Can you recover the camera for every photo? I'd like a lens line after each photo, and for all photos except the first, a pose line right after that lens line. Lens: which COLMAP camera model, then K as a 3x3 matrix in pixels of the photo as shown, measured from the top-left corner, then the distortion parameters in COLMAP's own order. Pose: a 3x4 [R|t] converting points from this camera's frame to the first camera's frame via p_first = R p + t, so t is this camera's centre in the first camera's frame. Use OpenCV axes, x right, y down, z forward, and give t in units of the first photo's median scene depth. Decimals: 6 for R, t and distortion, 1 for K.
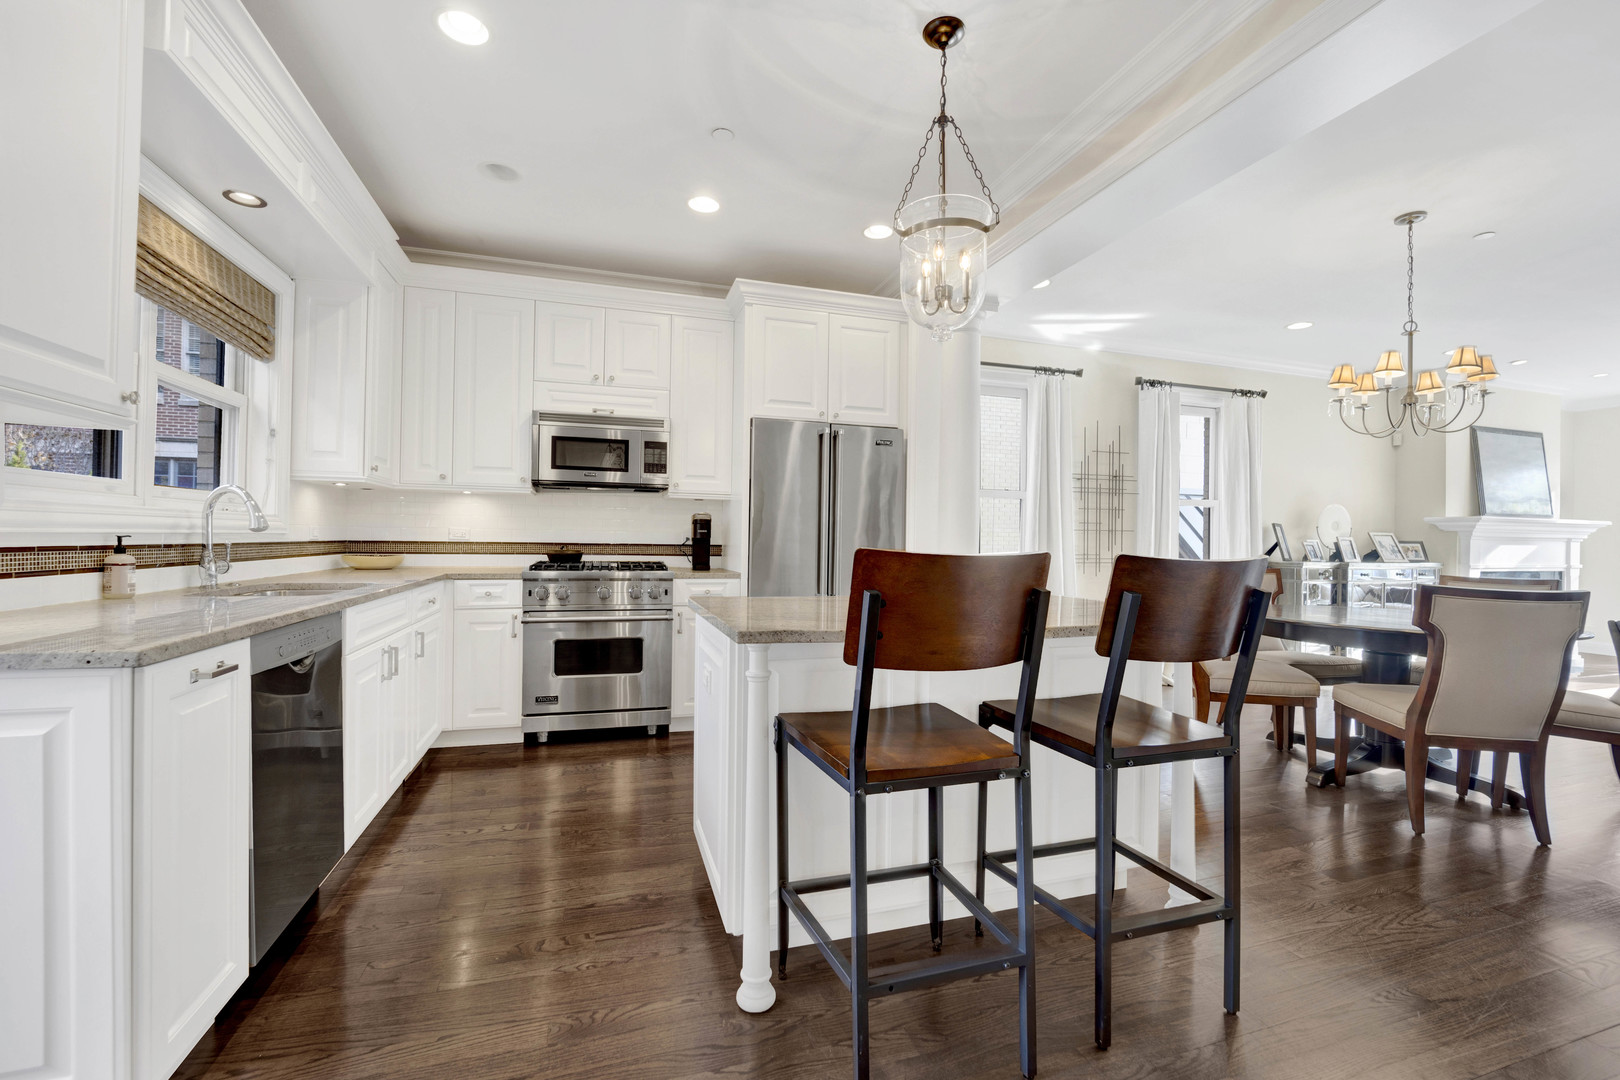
lens RADIAL K [[672.1, 0, 794.7], [0, 672.1, 542.9], [0, 0, 1]] dist [-0.019918, -0.000104]
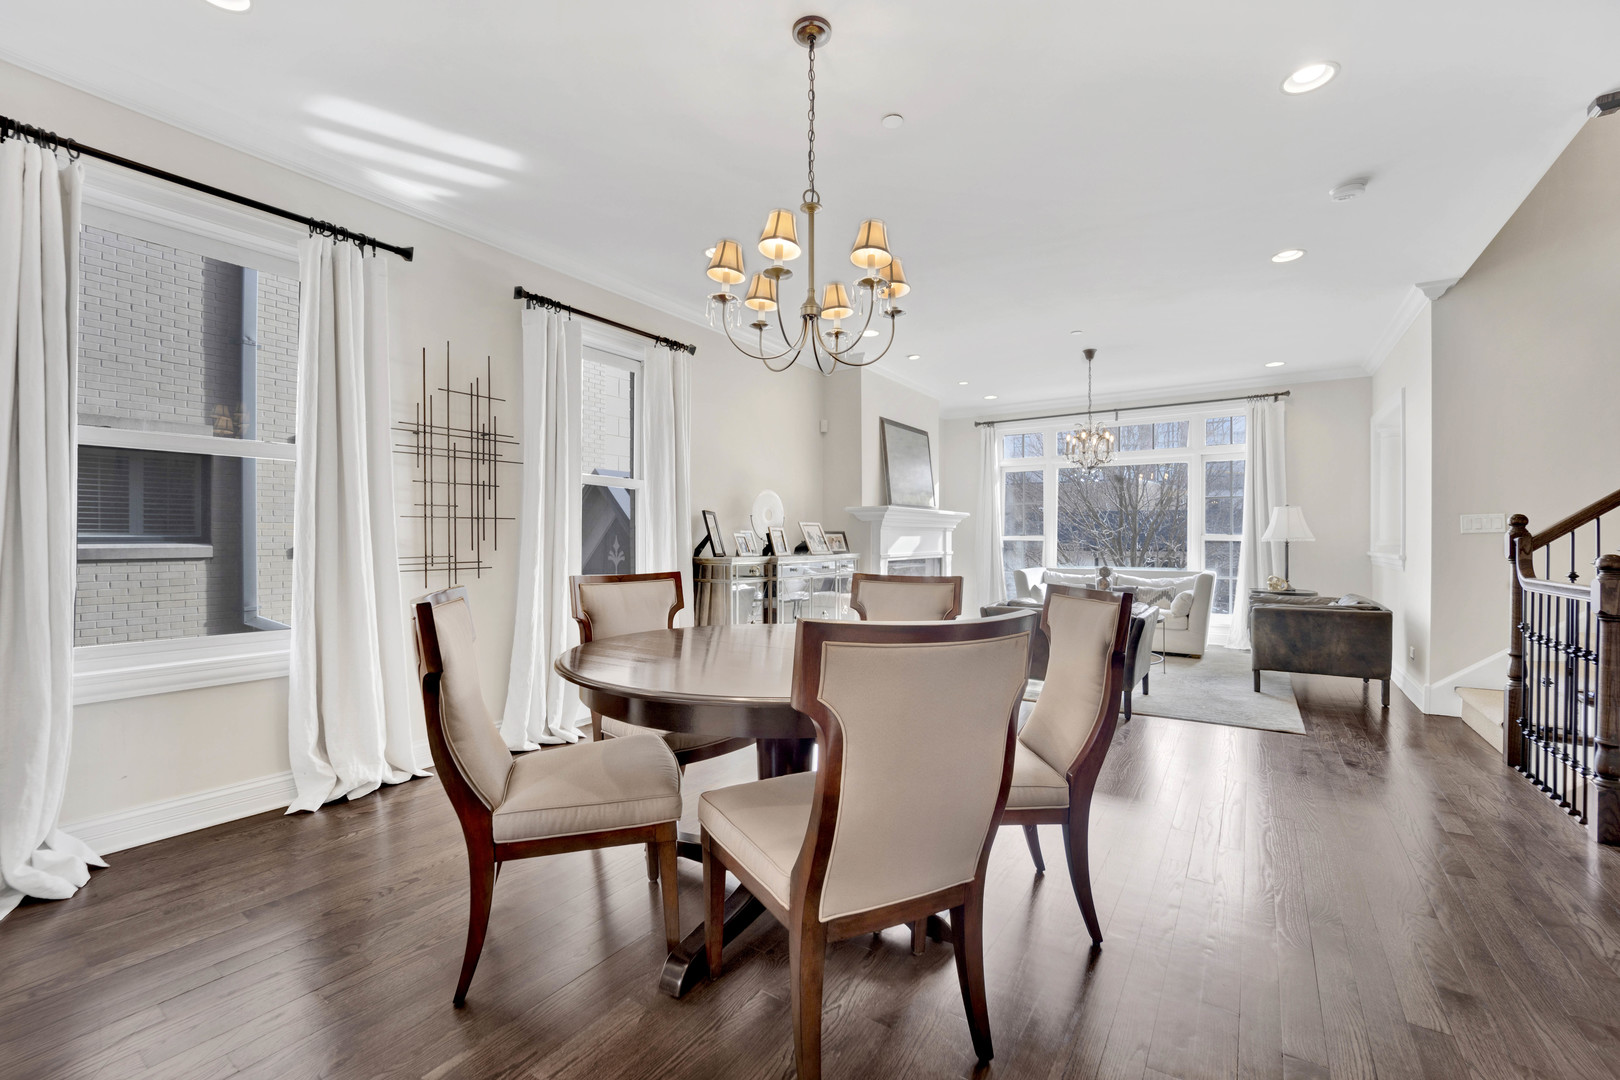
lens RADIAL K [[672.1, 0, 823.7], [0, 672.1, 532.5], [0, 0, 1]] dist [-0.019918, -0.000104]
pose [[0.755826, -0.005702, 0.654748, 0.303130], [0.010082, 0.999945, -0.002931, 0.001246], [-0.654695, 0.008817, 0.755841, 0.295286]]
